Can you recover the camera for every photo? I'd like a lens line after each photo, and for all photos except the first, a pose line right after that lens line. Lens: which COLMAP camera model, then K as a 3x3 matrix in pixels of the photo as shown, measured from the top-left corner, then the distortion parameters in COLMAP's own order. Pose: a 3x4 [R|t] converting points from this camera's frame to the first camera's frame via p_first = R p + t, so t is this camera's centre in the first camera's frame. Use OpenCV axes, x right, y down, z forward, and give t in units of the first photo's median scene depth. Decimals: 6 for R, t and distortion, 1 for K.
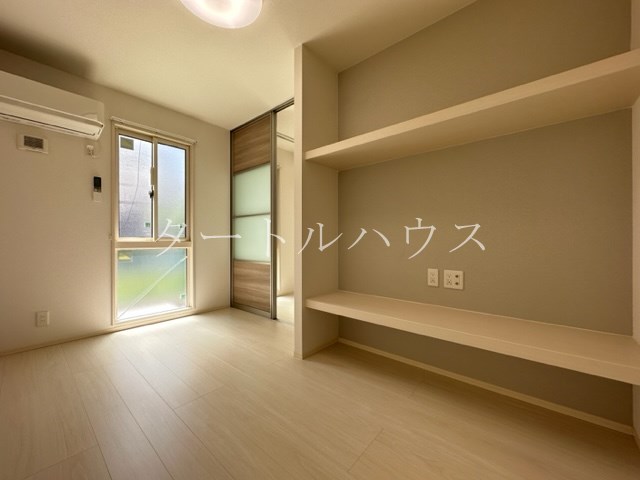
lens RADIAL K [[256.2, 0, 319.4], [0, 256.2, 236.0], [0, 0, 1]] dist [-0.001275, 0.000256]
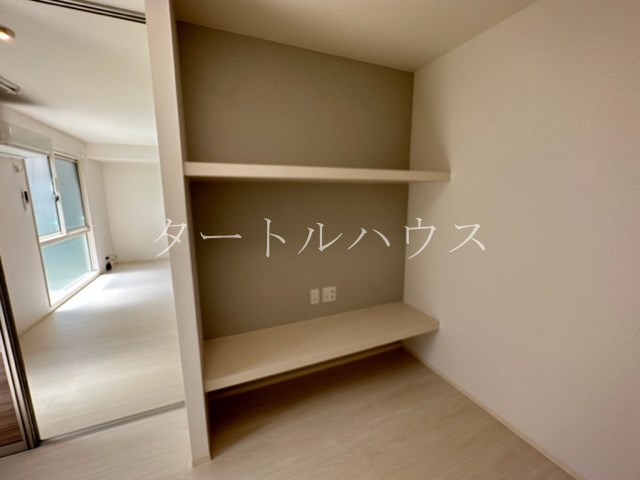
lens RADIAL K [[256.2, 0, 315.9], [0, 256.2, 241.3], [0, 0, 1]] dist [-0.001275, 0.000256]
pose [[0.446155, -0.138511, 0.884172, -0.537964], [-0.003460, 0.987676, 0.156472, -0.264090], [-0.894949, -0.072870, 0.440178, 0.512185]]
